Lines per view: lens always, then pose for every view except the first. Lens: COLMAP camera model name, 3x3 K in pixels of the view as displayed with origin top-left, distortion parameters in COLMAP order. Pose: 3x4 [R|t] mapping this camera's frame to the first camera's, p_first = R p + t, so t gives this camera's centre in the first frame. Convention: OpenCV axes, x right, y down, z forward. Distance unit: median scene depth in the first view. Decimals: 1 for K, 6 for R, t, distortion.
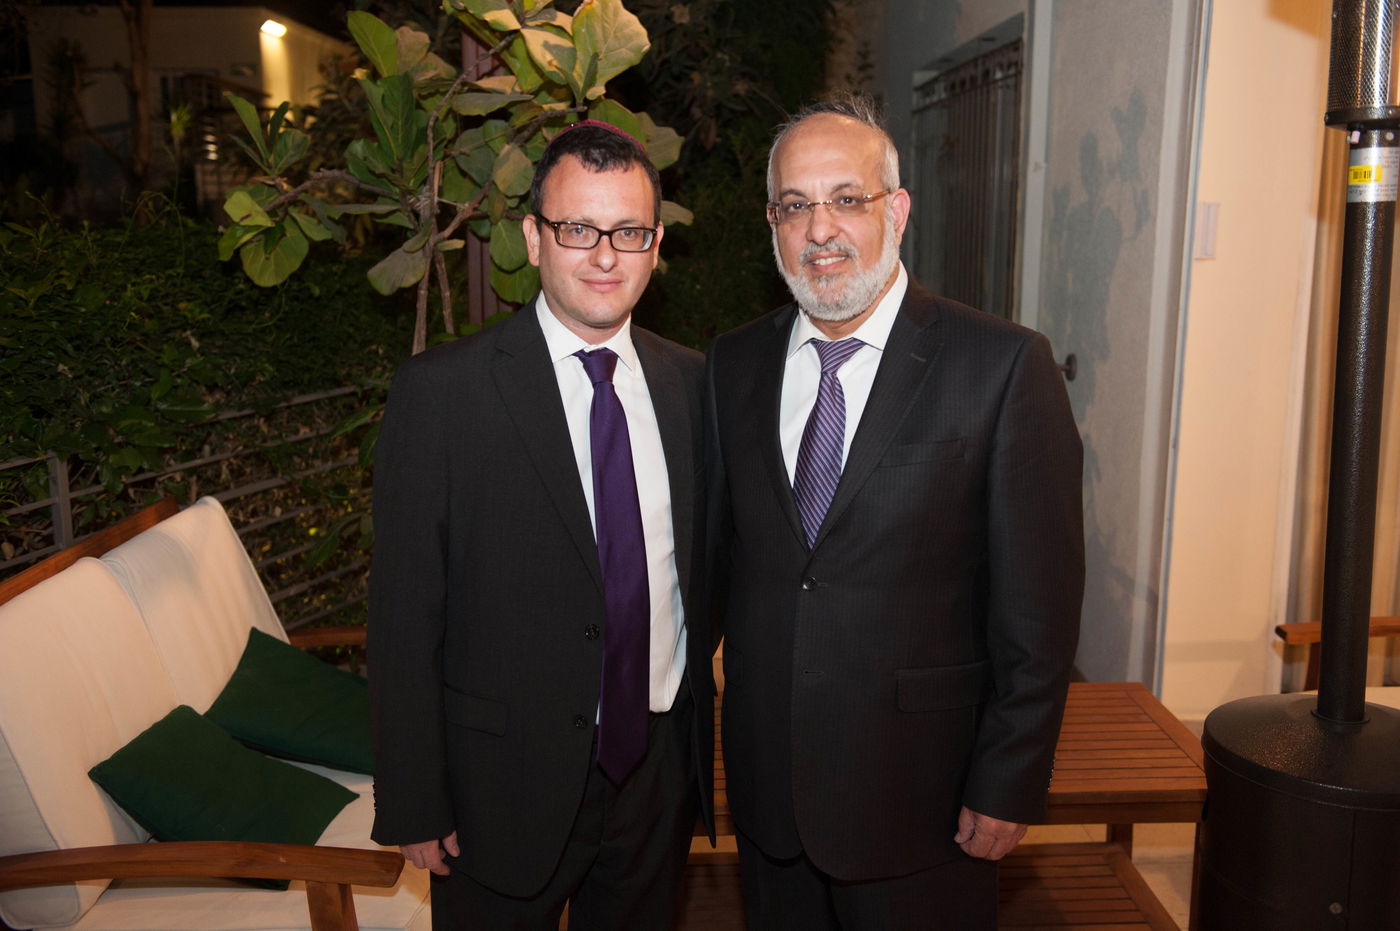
lens RADIAL K [[1356.7, 0, 700.0], [0, 1356.7, 465.5], [0, 0, 1]] dist [0.016193, 0.009454]
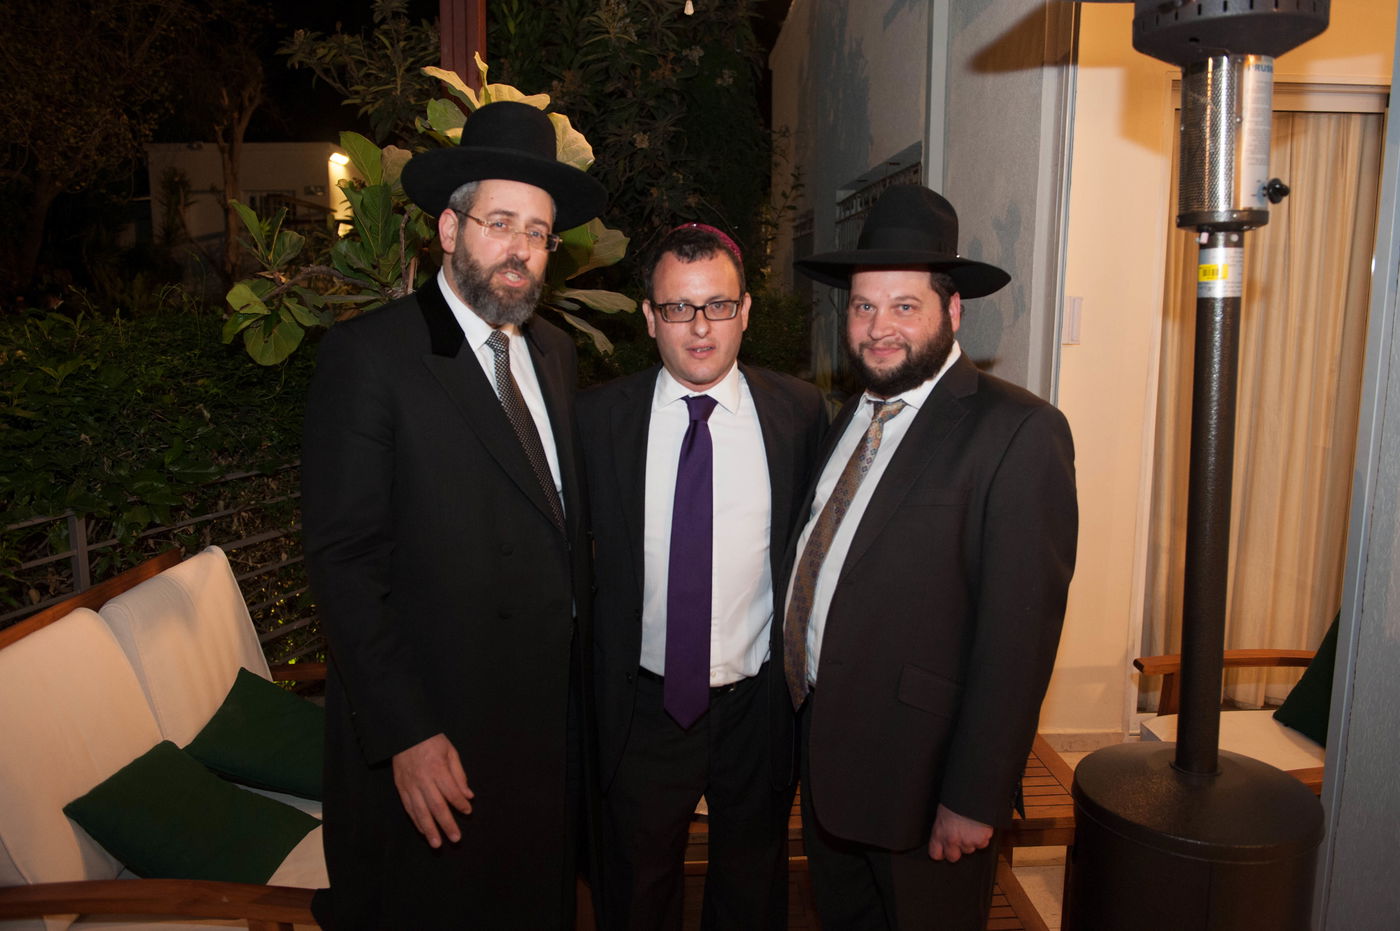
lens RADIAL K [[1071.6, 0, 700.0], [0, 1071.6, 465.5], [0, 0, 1]] dist [-0.044084, -0.002776]
pose [[0.999825, 0.000896, 0.018684, 0.032548], [-0.000275, 0.999448, -0.033219, -0.016176], [-0.018703, 0.033208, 0.999273, 0.088124]]
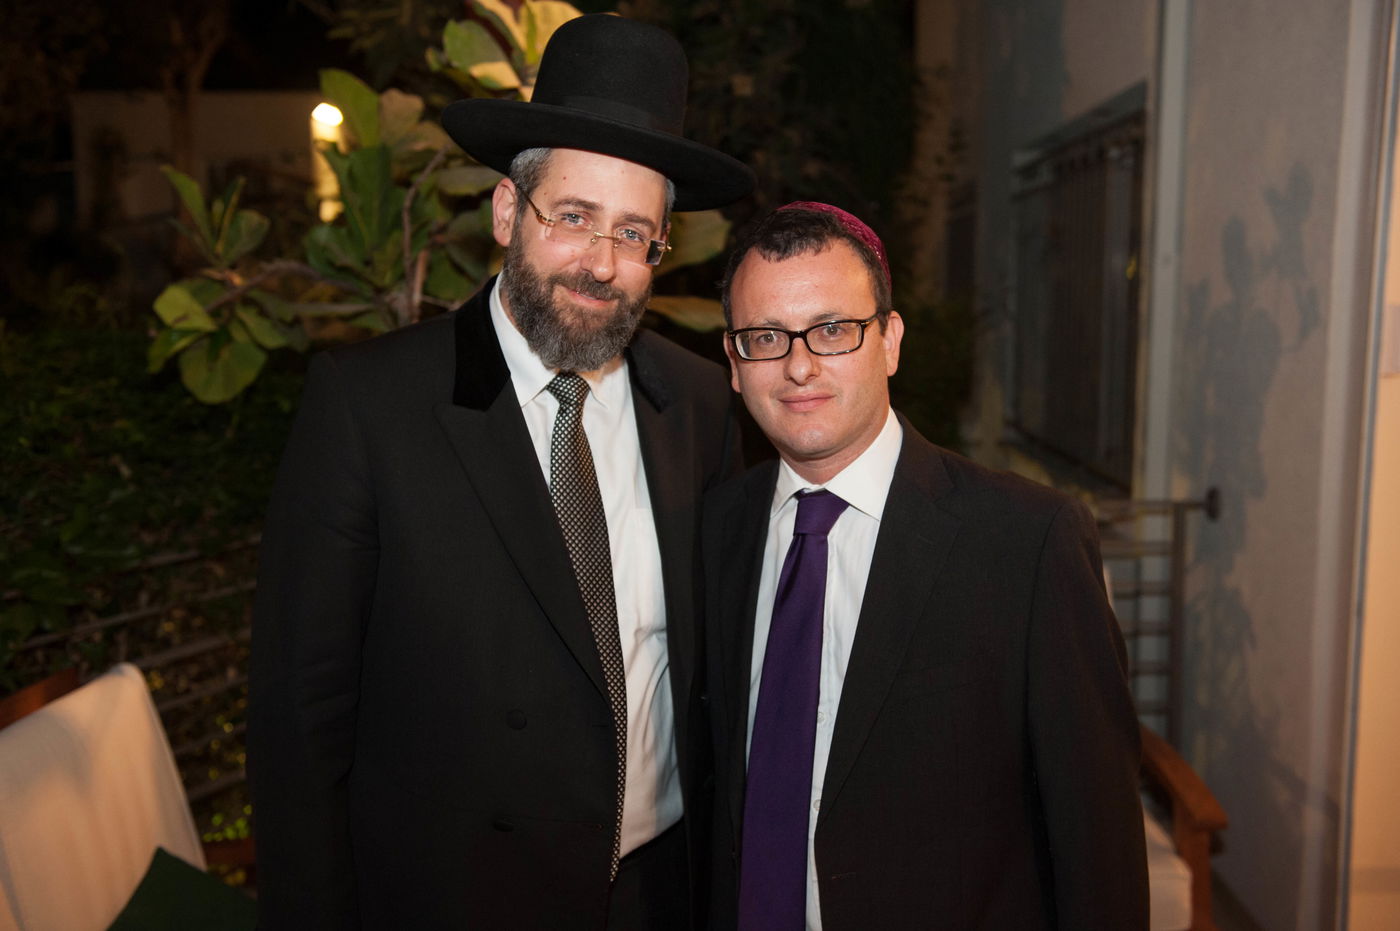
lens RADIAL K [[1455.5, 0, 700.0], [0, 1455.5, 465.5], [0, 0, 1]] dist [0.021897, 0.014260]
pose [[0.998441, 0.009895, -0.054931, 0.019449], [-0.014044, 0.997034, -0.075664, -0.031864], [0.054019, 0.076318, 0.995619, 0.148487]]
